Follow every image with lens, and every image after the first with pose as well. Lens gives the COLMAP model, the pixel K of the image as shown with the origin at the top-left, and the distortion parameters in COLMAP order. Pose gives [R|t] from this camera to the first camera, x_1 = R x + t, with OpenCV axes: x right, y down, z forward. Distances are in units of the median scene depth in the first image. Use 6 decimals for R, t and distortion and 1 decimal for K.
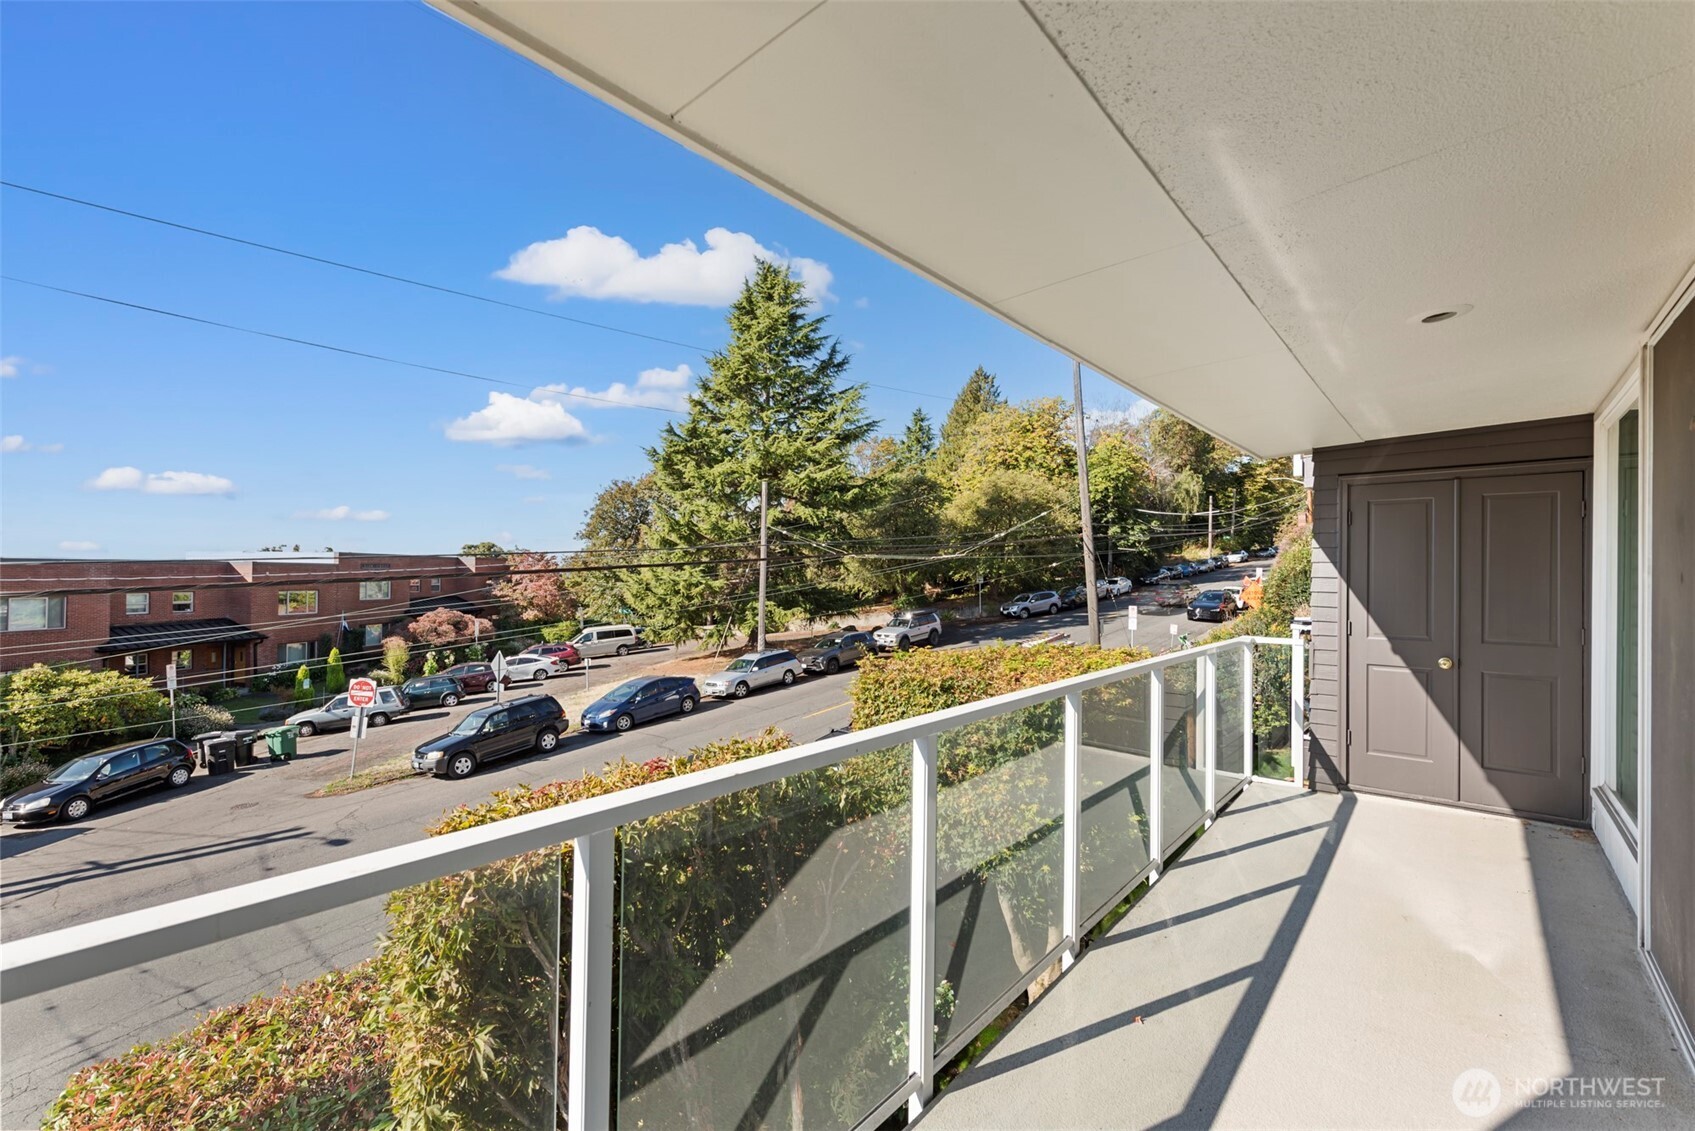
lens RADIAL K [[705.0, 0, 848.8], [0, 705.0, 570.3], [0, 0, 1]] dist [-0.000457, -0.000101]
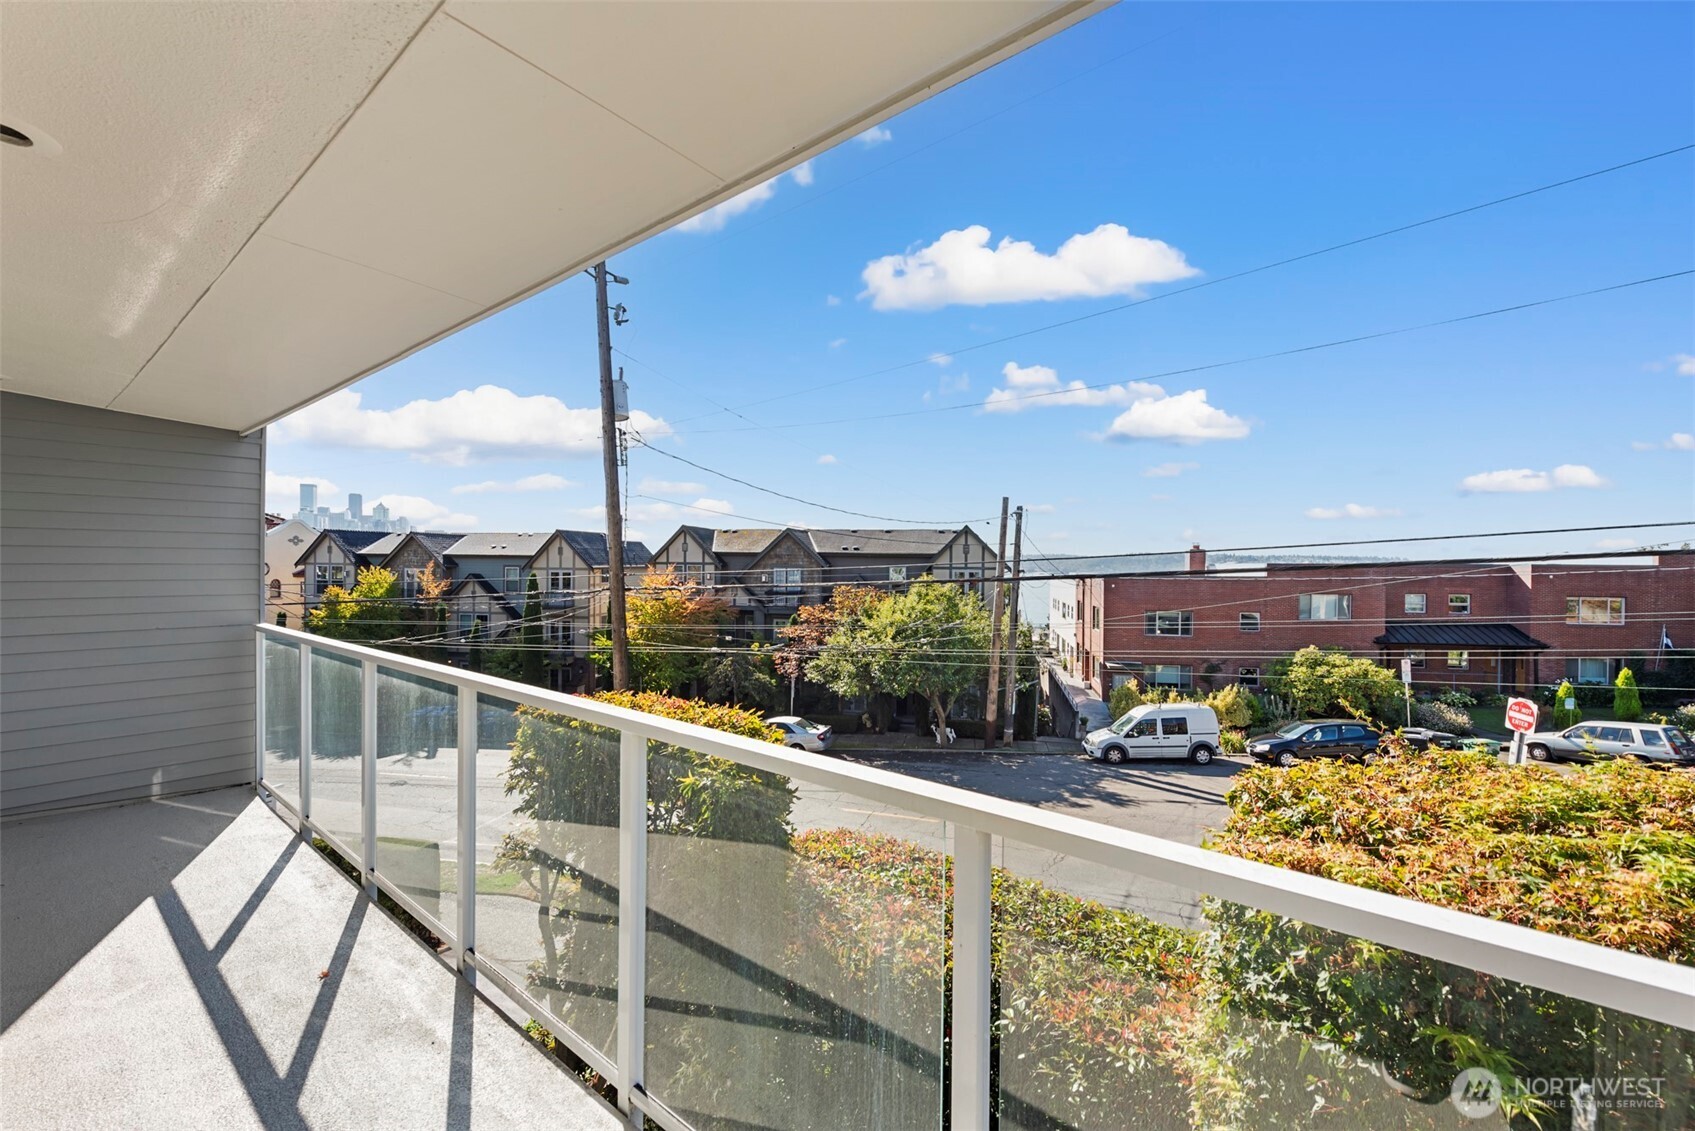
lens RADIAL K [[689.1, 0, 848.8], [0, 689.1, 570.3], [0, 0, 1]] dist [0.030905, 0.000562]
pose [[0.012213, -0.007030, -0.999901, 0.111426], [0.002766, 0.999972, -0.006997, 0.001609], [0.999922, -0.002680, 0.012232, 0.130687]]
